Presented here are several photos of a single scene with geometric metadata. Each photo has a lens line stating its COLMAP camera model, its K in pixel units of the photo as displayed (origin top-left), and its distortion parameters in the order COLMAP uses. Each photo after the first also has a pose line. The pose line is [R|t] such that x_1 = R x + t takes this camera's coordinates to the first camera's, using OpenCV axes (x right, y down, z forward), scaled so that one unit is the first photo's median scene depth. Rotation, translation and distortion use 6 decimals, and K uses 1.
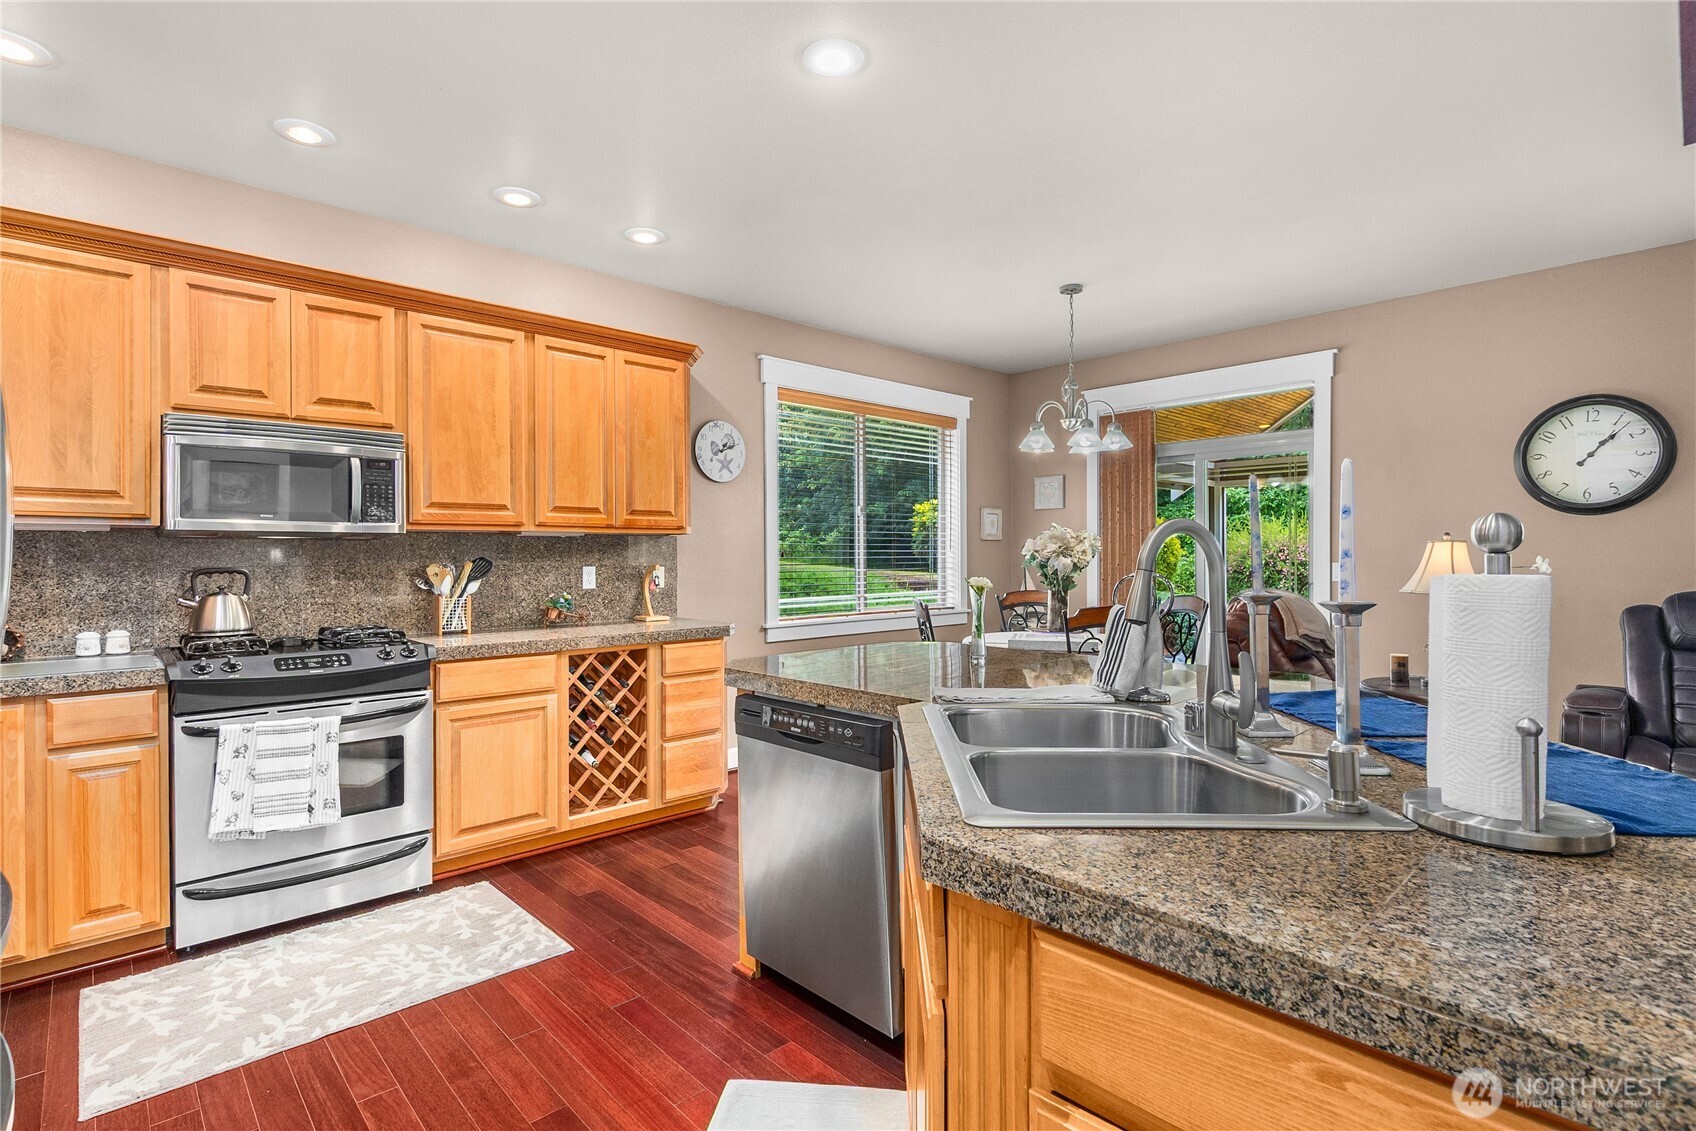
lens RADIAL K [[824.1, 0, 787.8], [0, 824.1, 561.5], [0, 0, 1]] dist [0.000911, 0.000247]
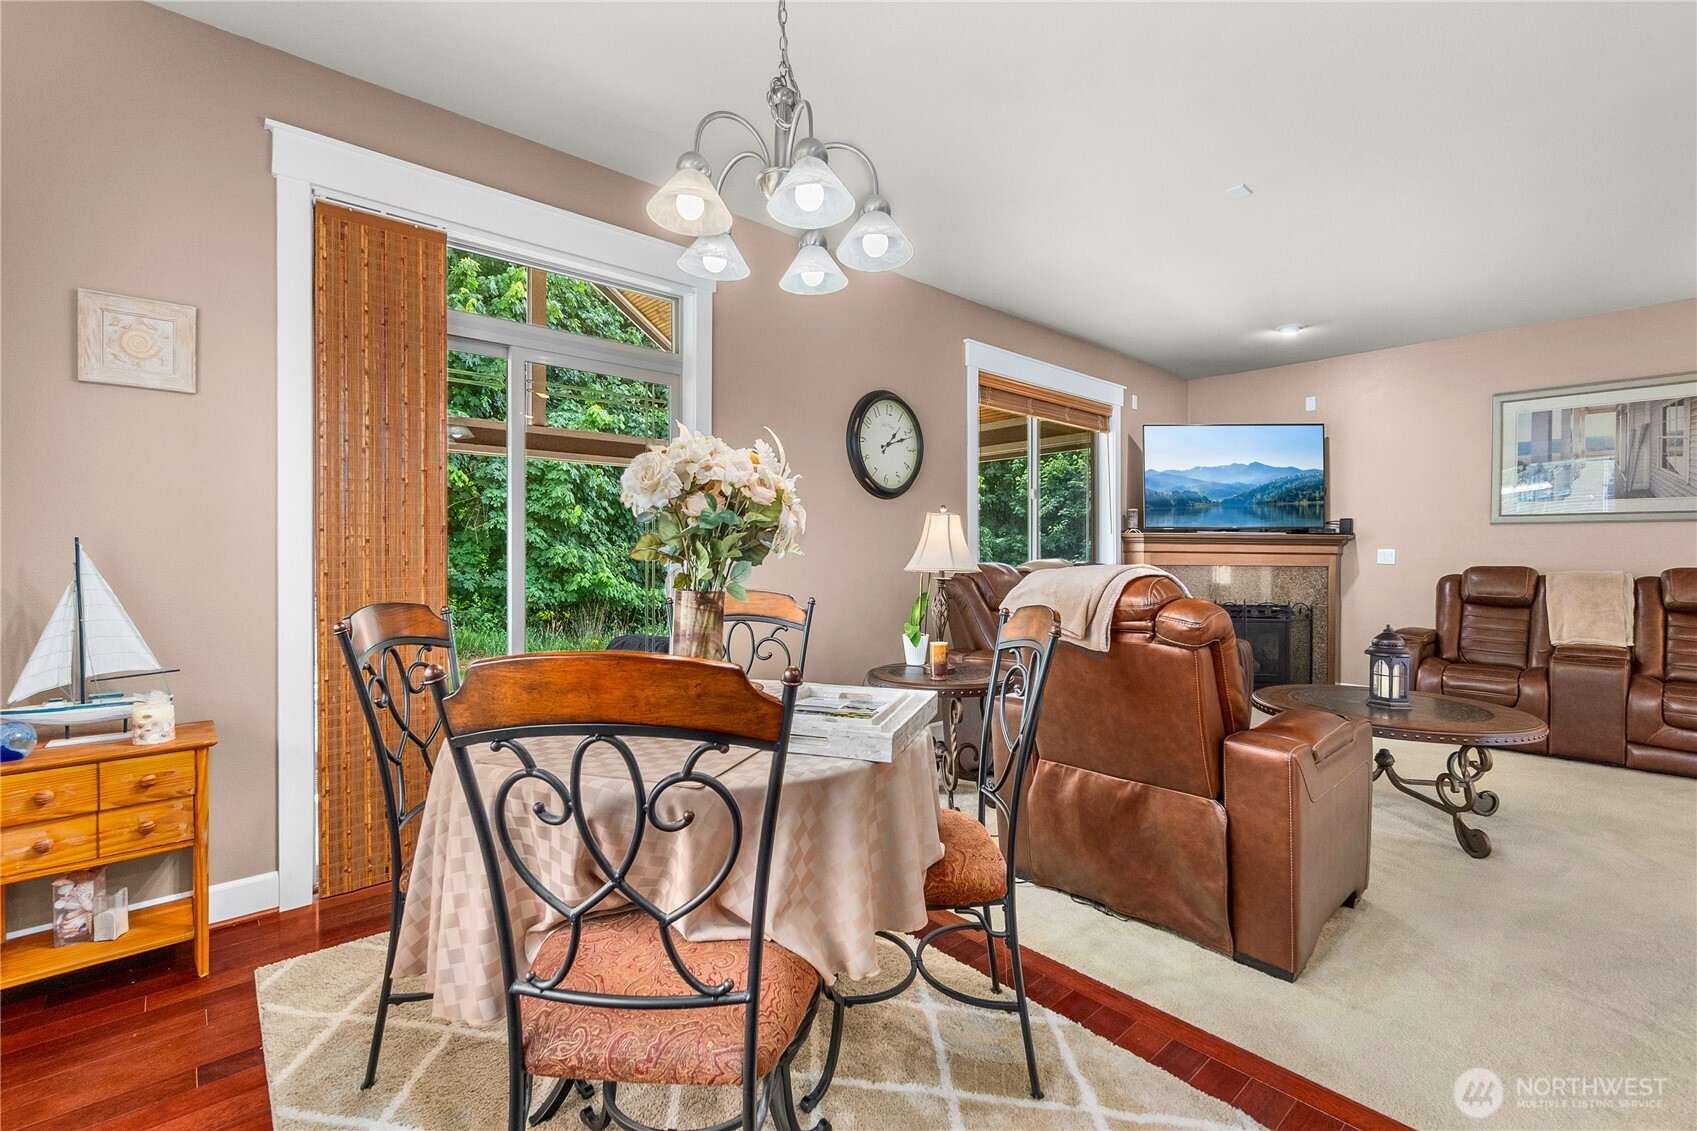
lens RADIAL K [[767.7, 0, 873.6], [0, 767.7, 560.3], [0, 0, 1]] dist [-0.002062, 0.000143]
pose [[-0.051363, -0.007202, 0.998654, -0.041749], [0.005527, 0.999957, 0.007495, 0.018450], [-0.998665, 0.005905, -0.051321, 1.148854]]
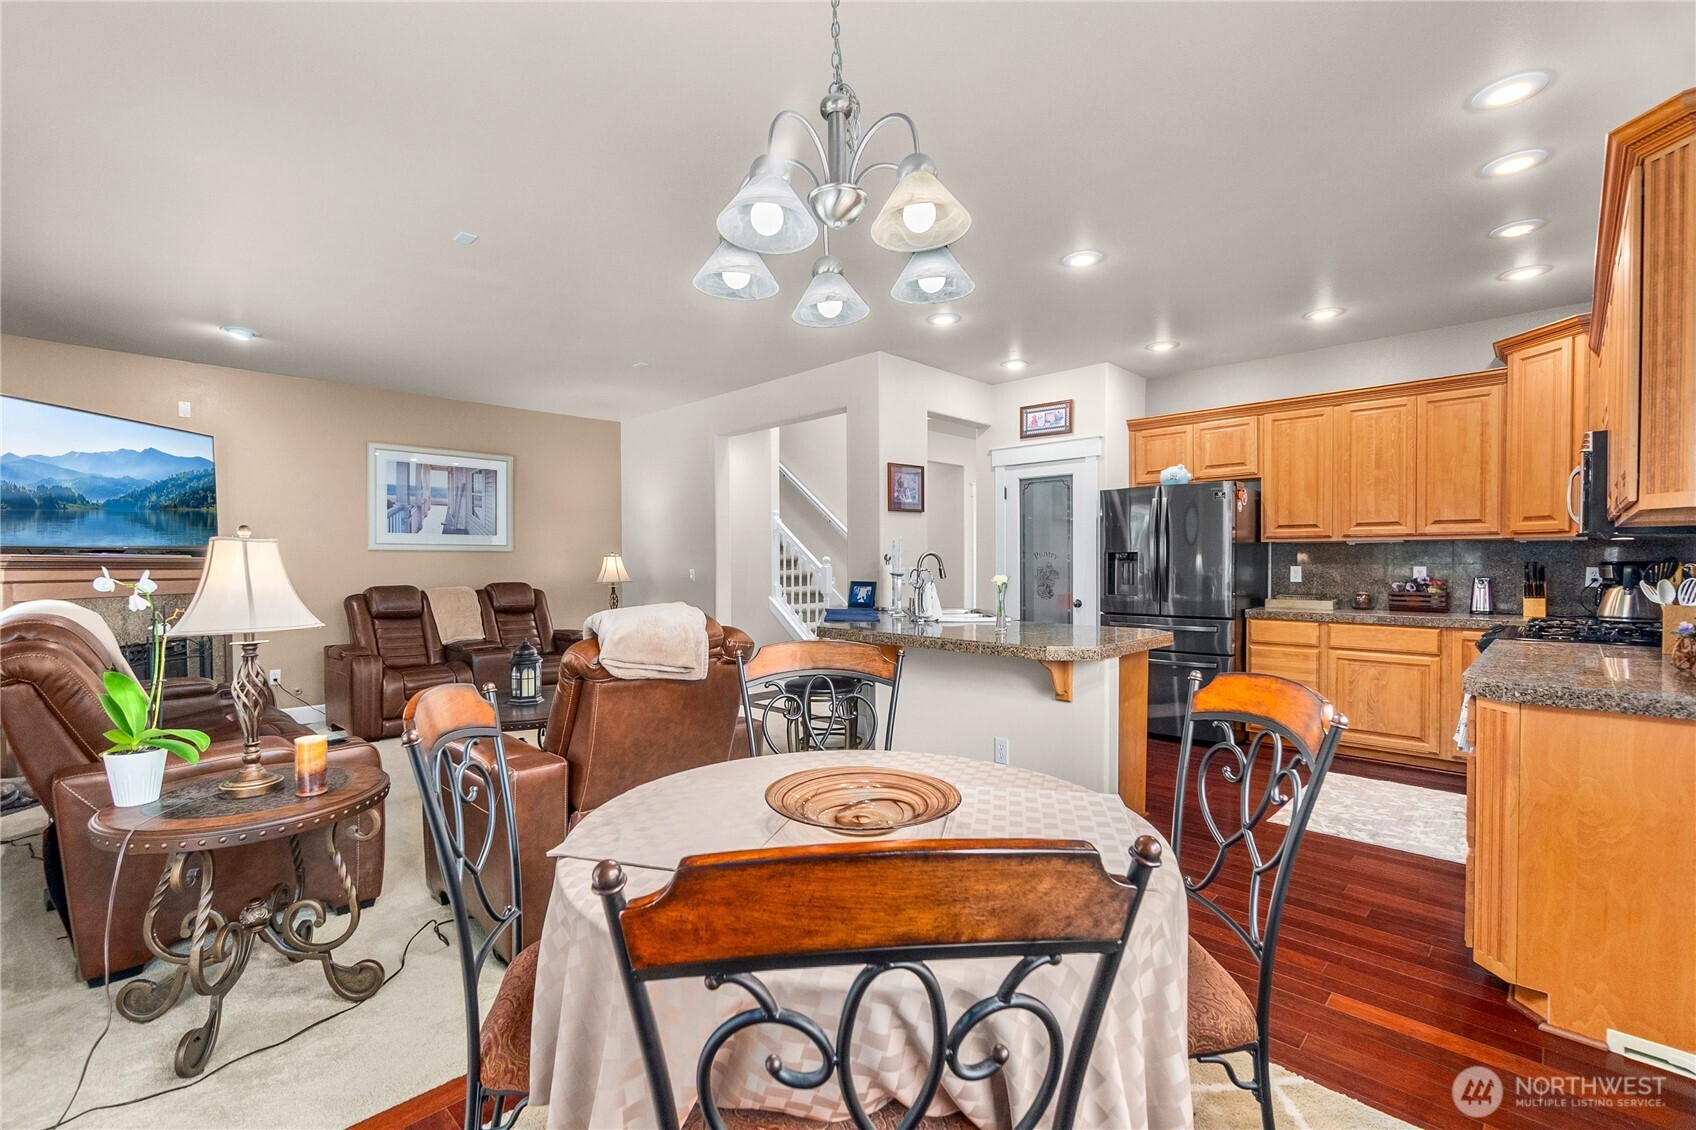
lens RADIAL K [[747.1, 0, 823.6], [0, 747.1, 569.8], [0, 0, 1]] dist [-0.018115, 0.000863]
pose [[-0.996672, 0.008233, -0.081096, 0.474367], [0.006819, 0.999820, 0.017705, -0.011441], [0.081227, 0.017093, -0.996549, 1.651345]]
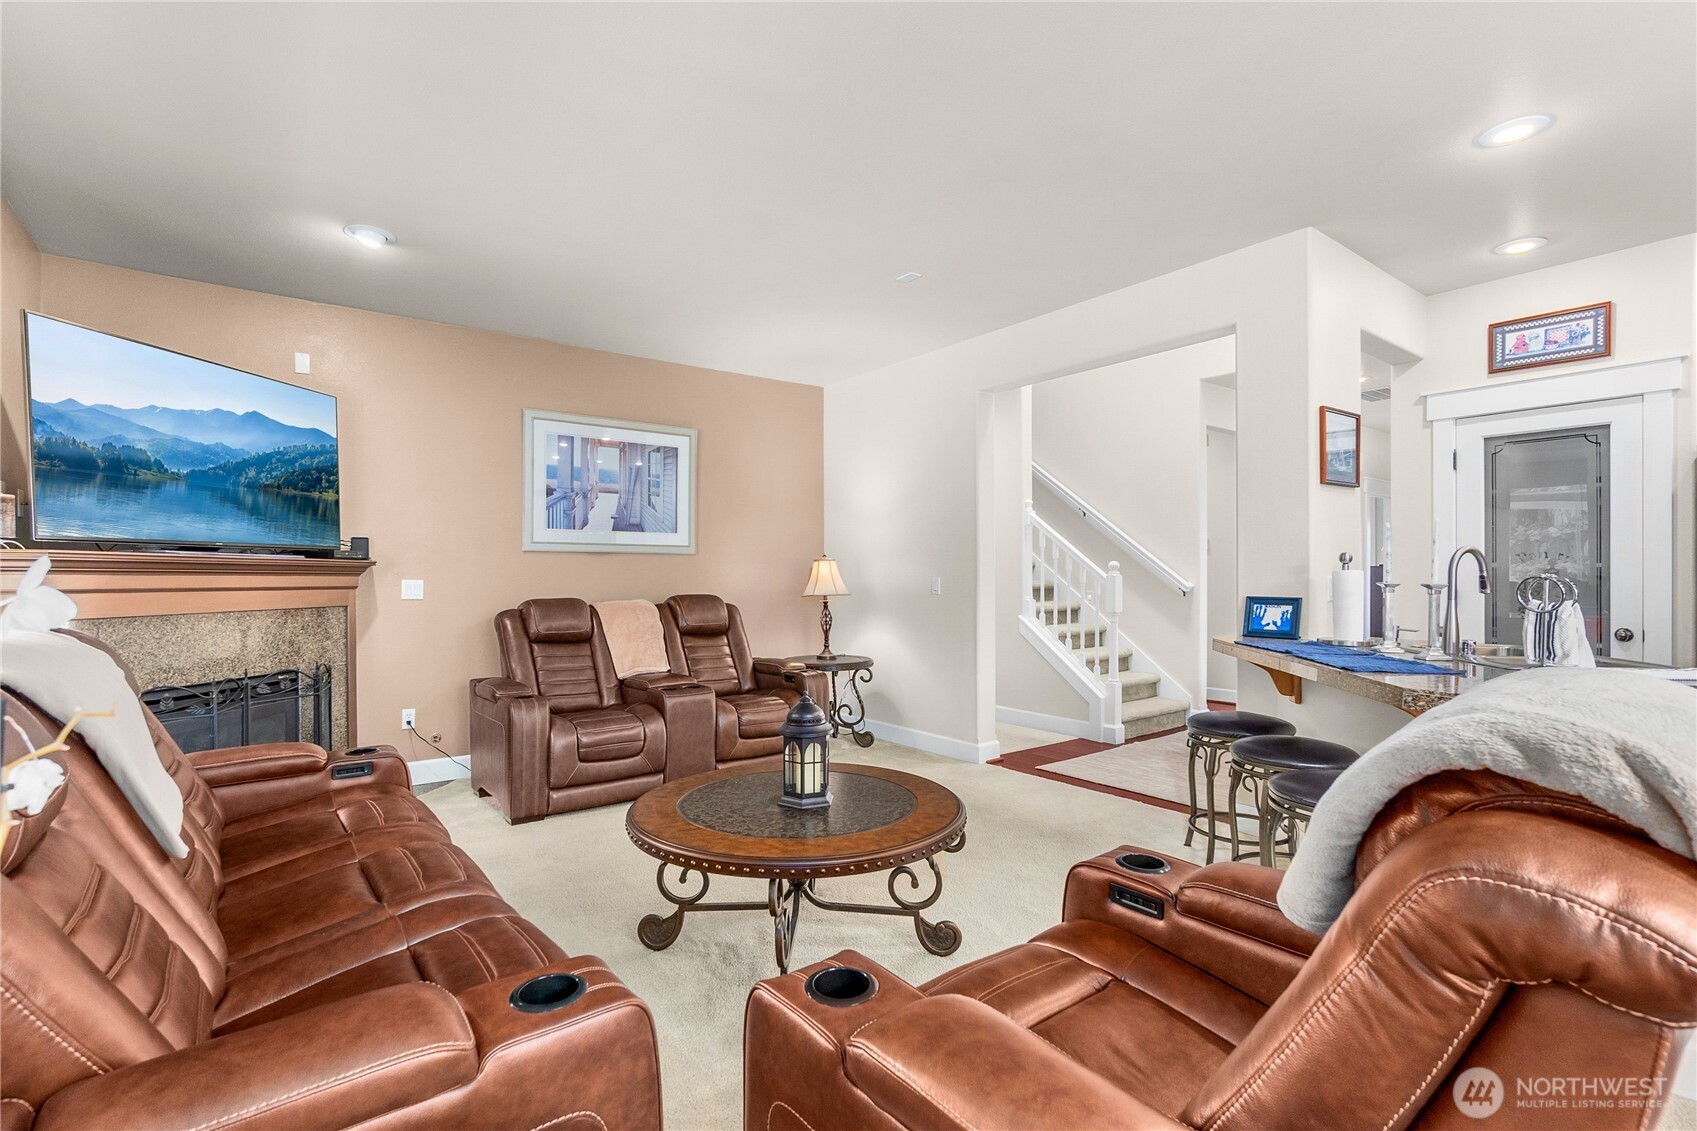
lens RADIAL K [[768.8, 0, 809.9], [0, 768.8, 562.4], [0, 0, 1]] dist [-0.000279, -0.000122]
pose [[-0.997588, 0.005378, 0.069205, 0.783603], [0.004893, 0.999962, -0.007179, -0.001465], [-0.069241, -0.006823, -0.997577, 1.174493]]
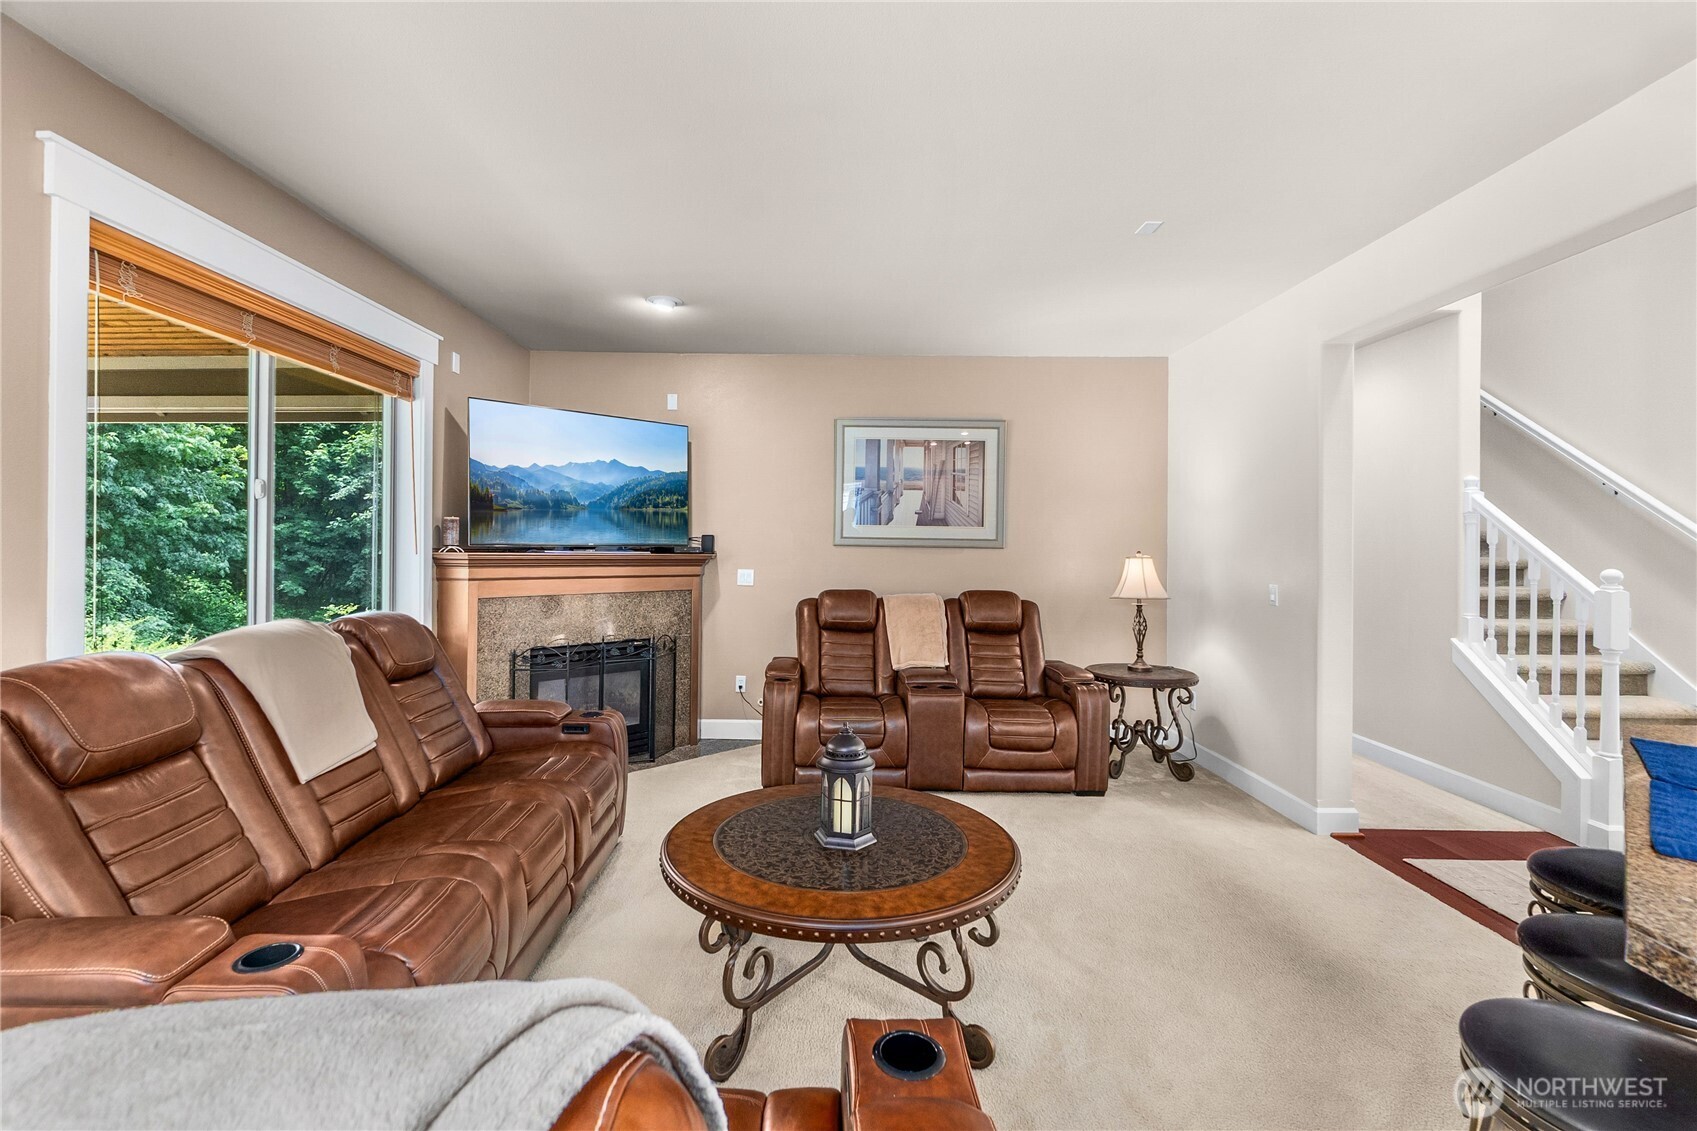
lens RADIAL K [[733.2, 0, 842.7], [0, 733.2, 538.0], [0, 0, 1]] dist [0.003372, 0.000454]
pose [[-0.761768, 0.000076, 0.647849, 0.437542], [-0.002661, 0.999991, -0.003246, -0.043221], [-0.647844, -0.004196, -0.761762, 0.957724]]
